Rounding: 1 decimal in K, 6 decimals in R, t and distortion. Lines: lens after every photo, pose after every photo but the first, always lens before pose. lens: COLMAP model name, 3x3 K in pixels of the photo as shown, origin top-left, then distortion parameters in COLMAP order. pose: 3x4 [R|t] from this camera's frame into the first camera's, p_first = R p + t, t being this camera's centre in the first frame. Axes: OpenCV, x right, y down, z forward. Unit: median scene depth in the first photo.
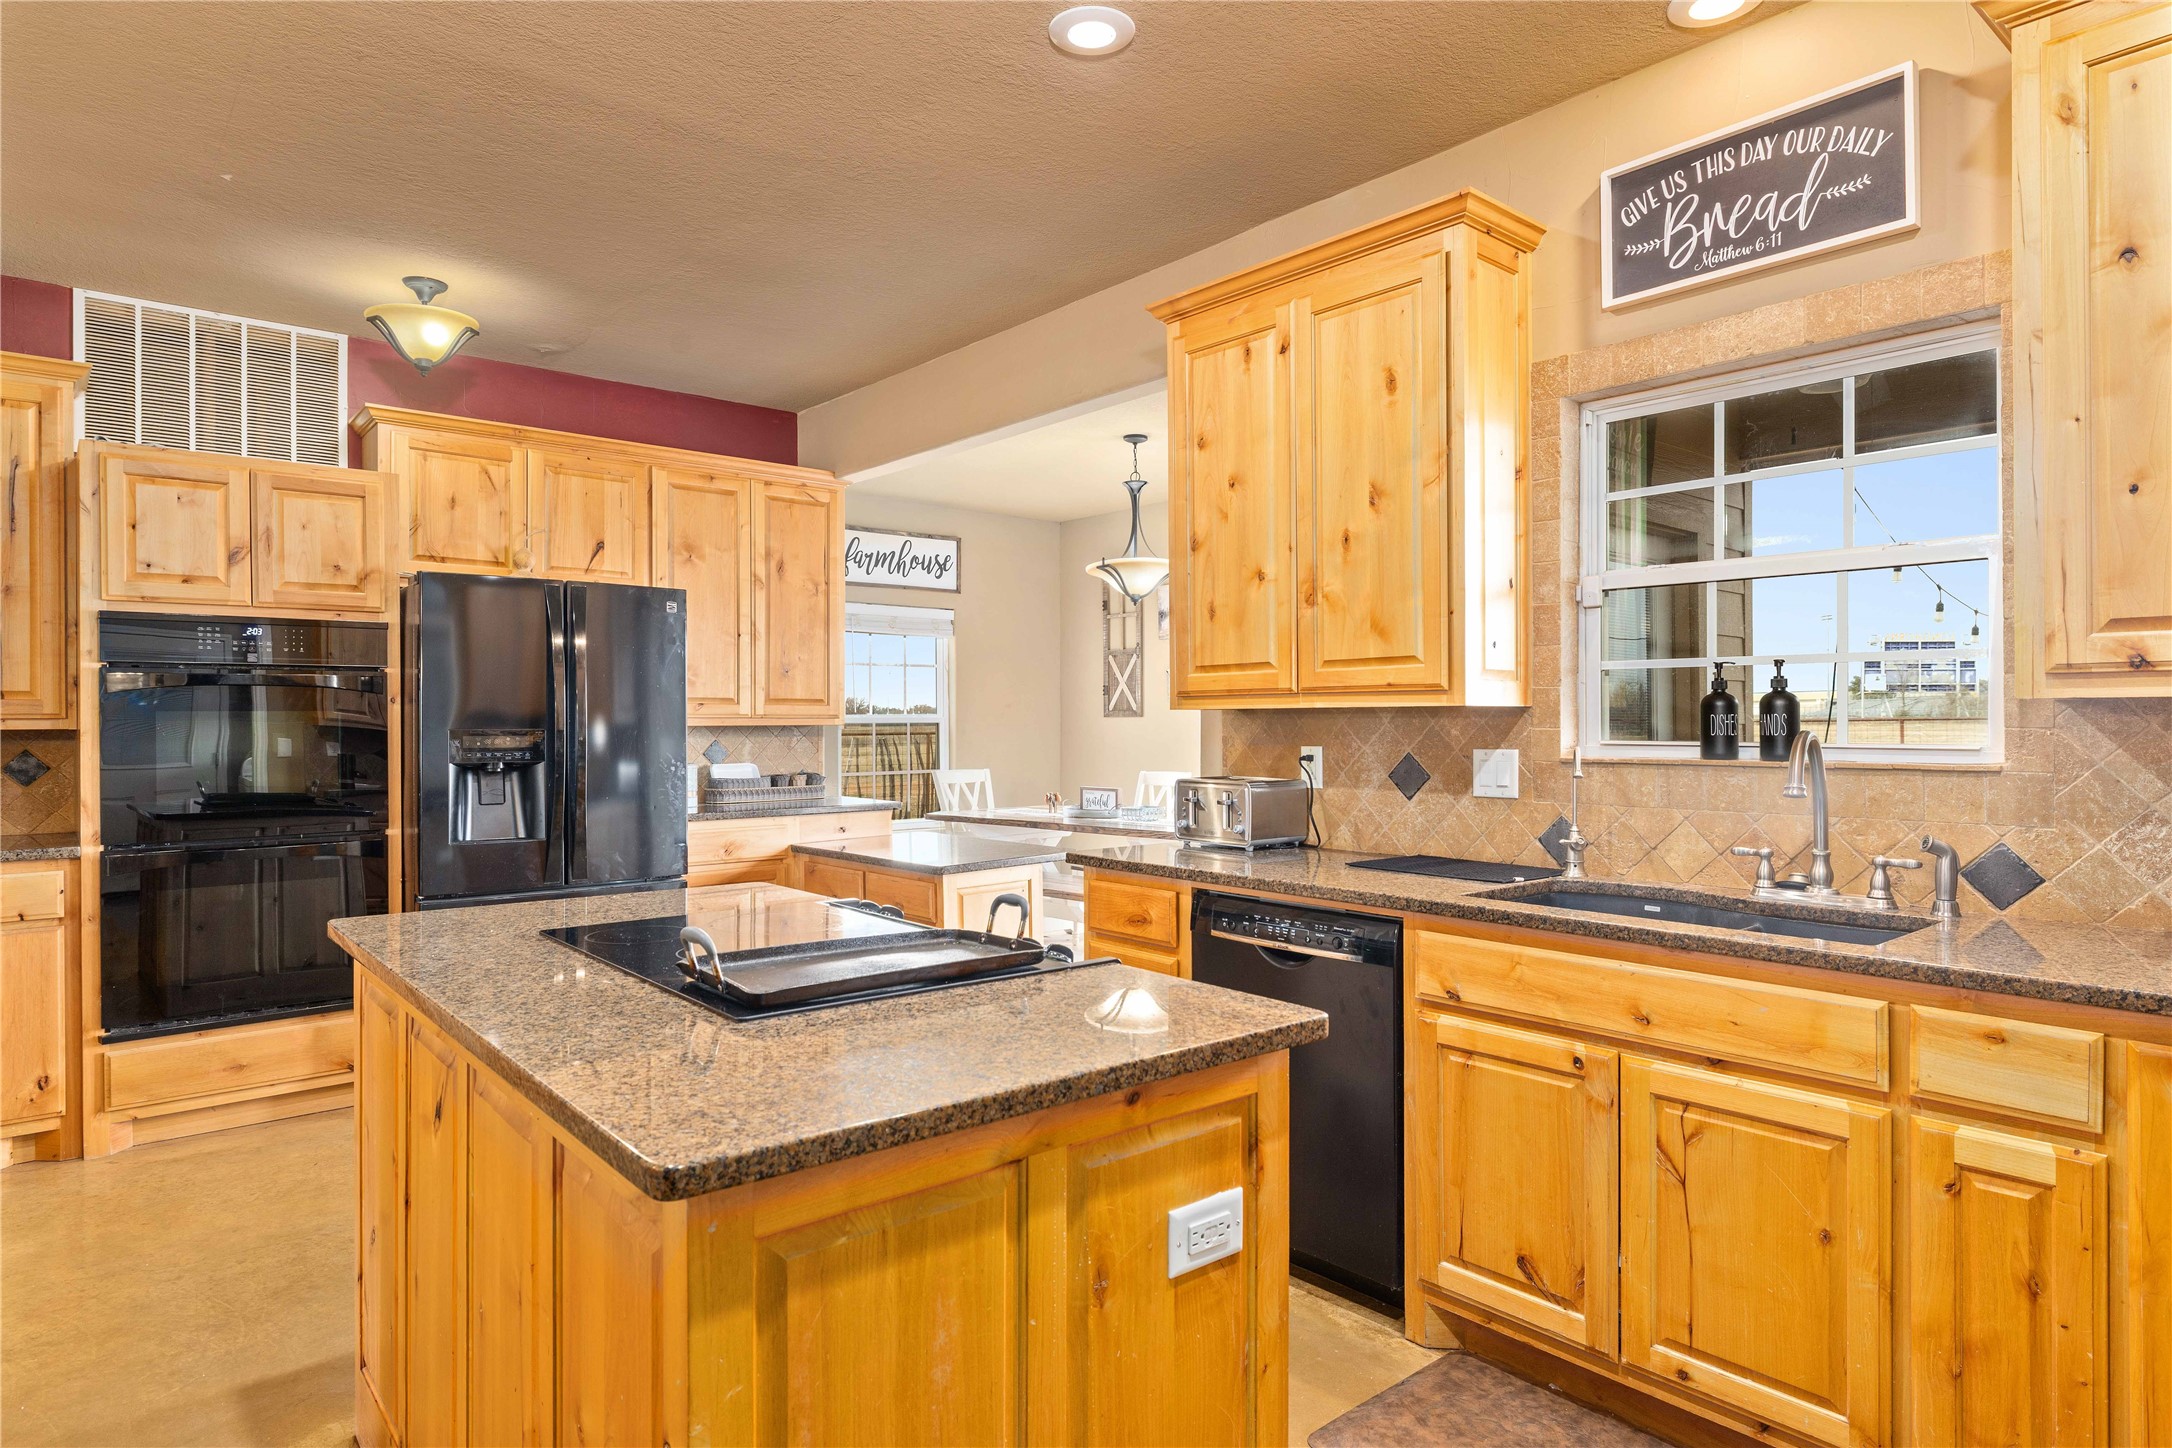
lens RADIAL K [[1205.2, 0, 1080.8], [0, 1205.2, 713.4], [0, 0, 1]] dist [-0.015022, 0.001260]
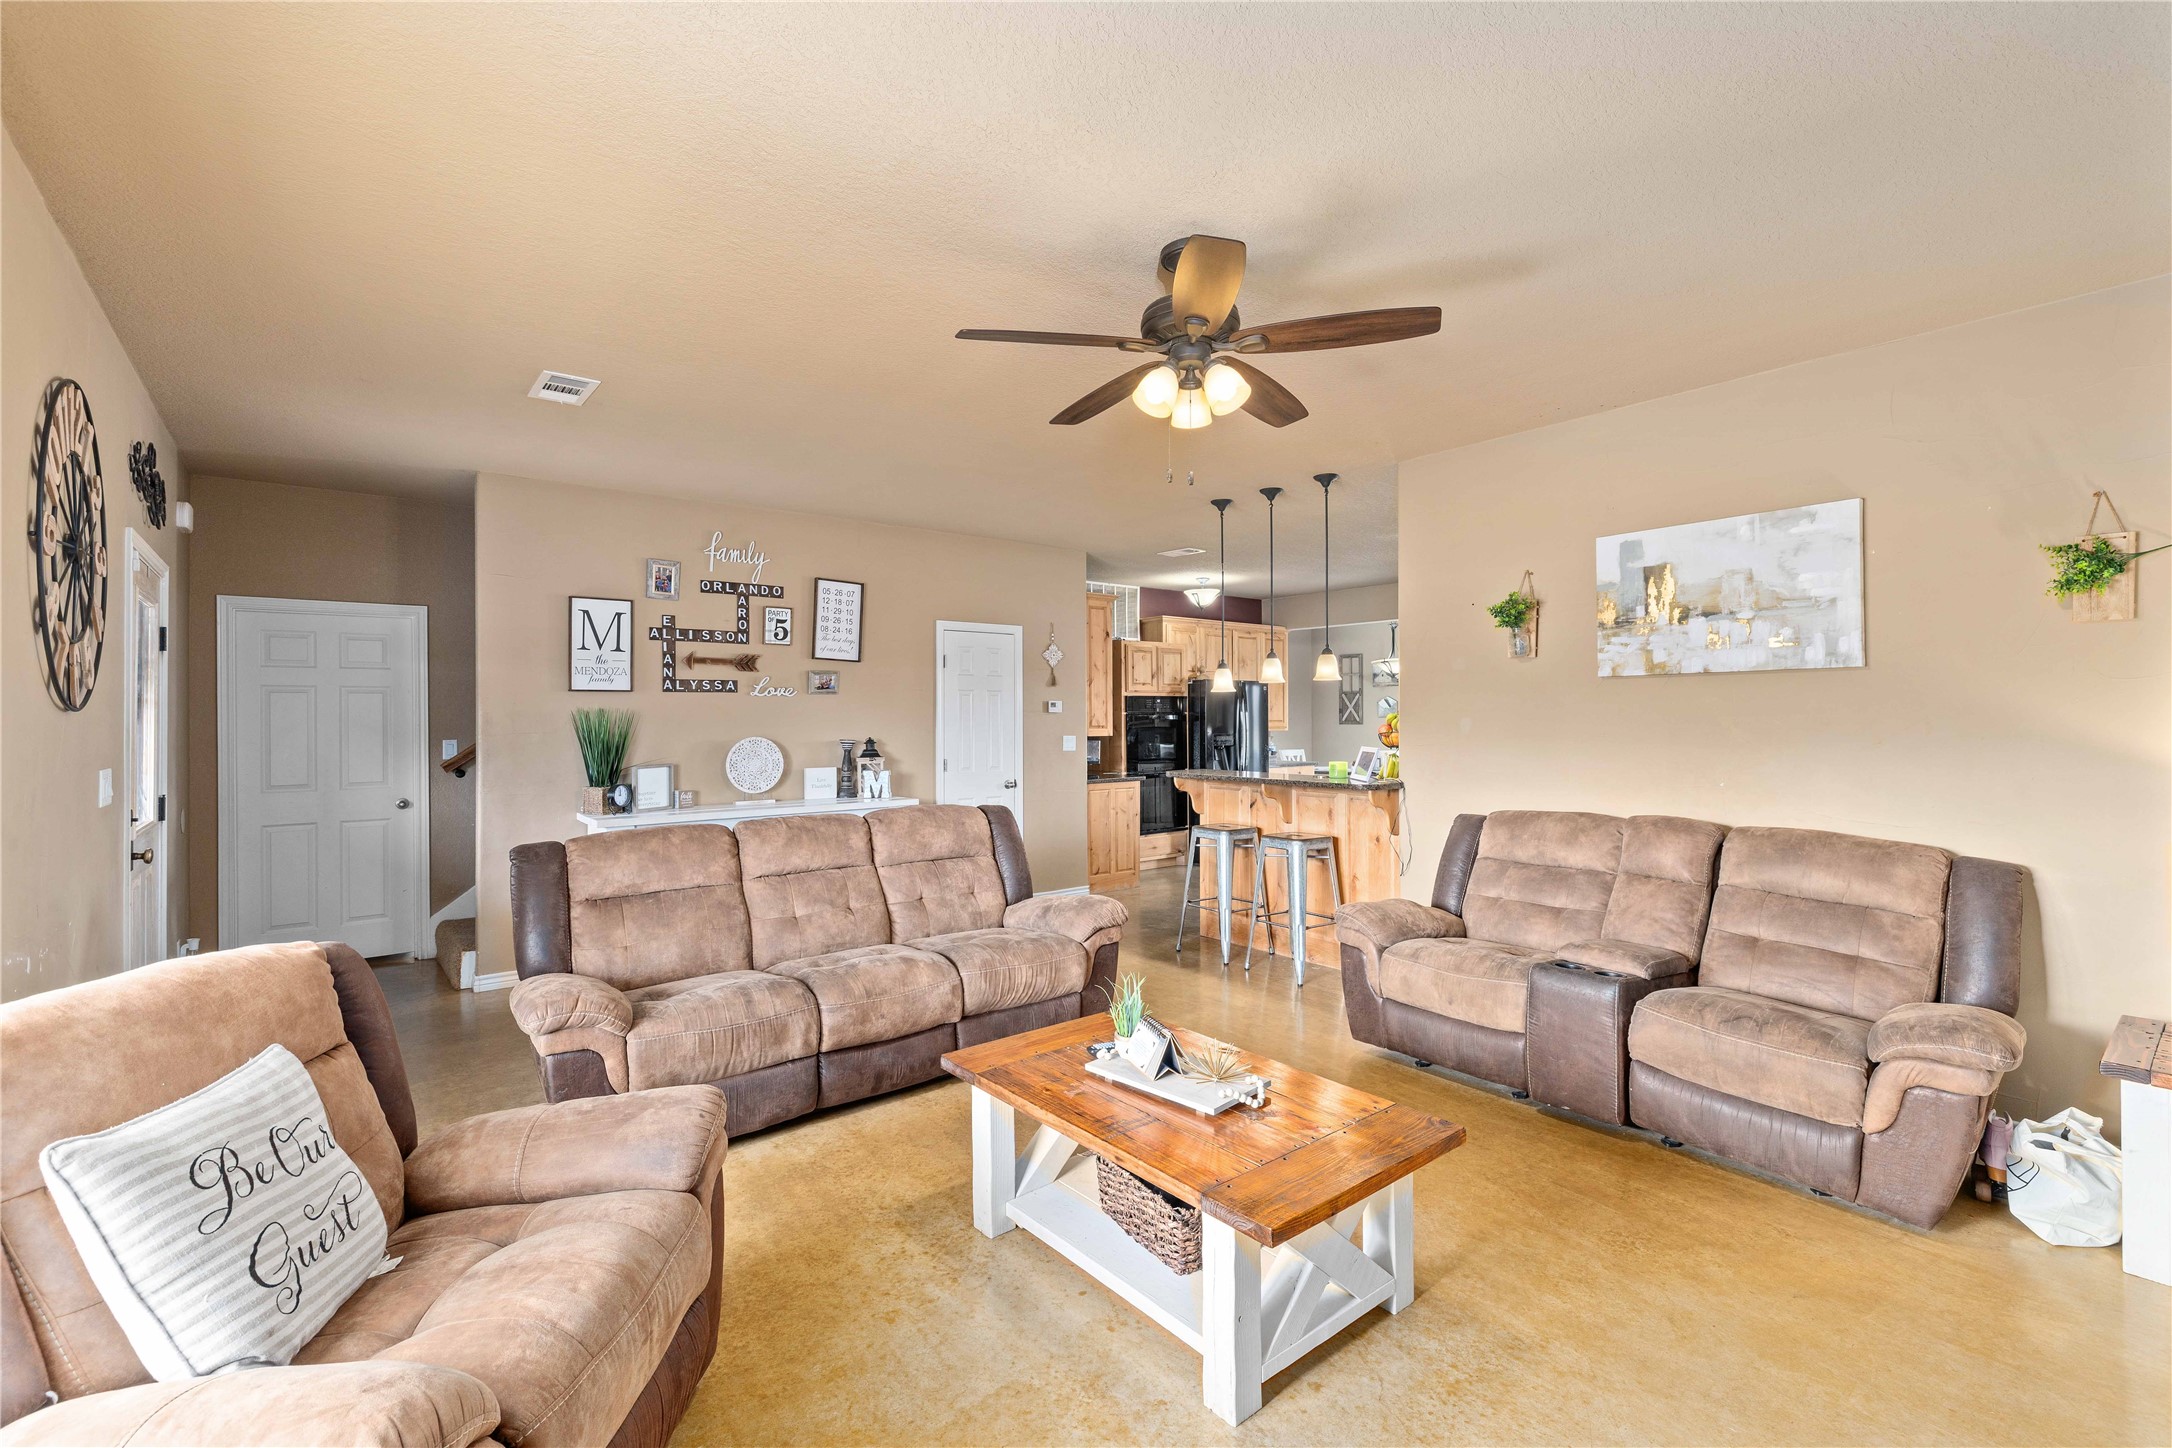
lens RADIAL K [[948.9, 0, 1091.5], [0, 948.9, 716.4], [0, 0, 1]] dist [-0.004675, 0.000381]
pose [[0.999702, -0.001980, -0.024327, -0.665918], [0.002080, 0.999990, 0.004071, -0.032076], [0.024319, -0.004120, 0.999696, -1.141581]]
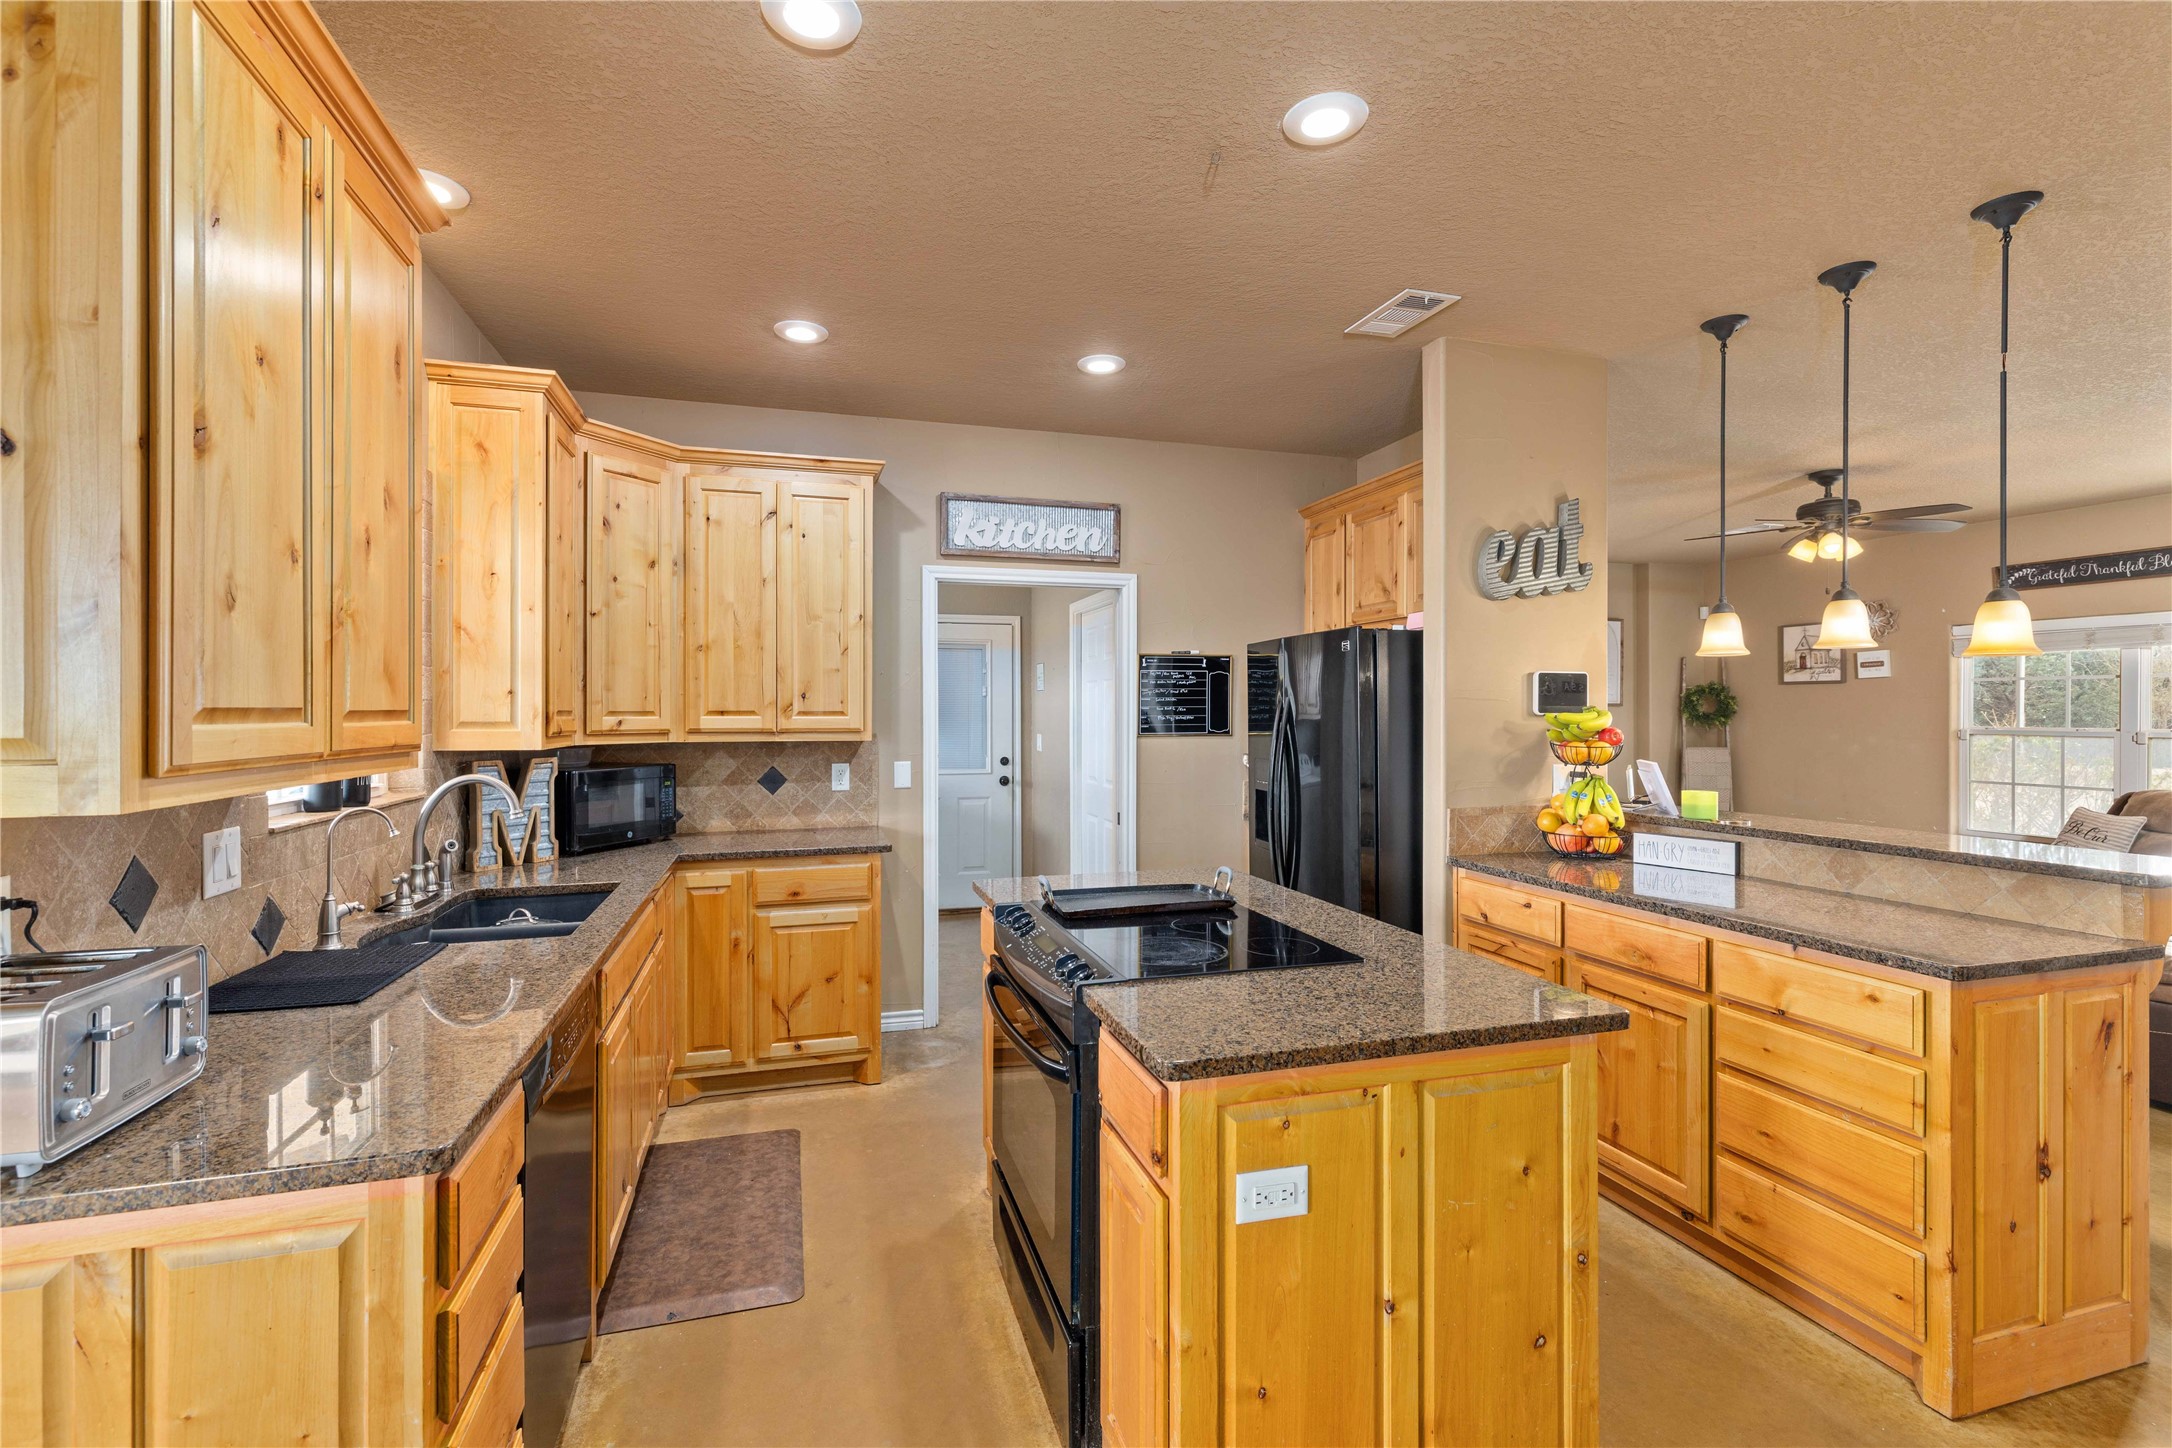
lens RADIAL K [[948.9, 0, 1078.0], [0, 948.9, 716.5], [0, 0, 1]] dist [-0.004675, 0.000381]
pose [[-0.916058, 0.000128, 0.401047, -0.252023], [-0.002284, 0.999982, -0.005537, -0.025583], [-0.401040, -0.005988, -0.916041, 0.873614]]
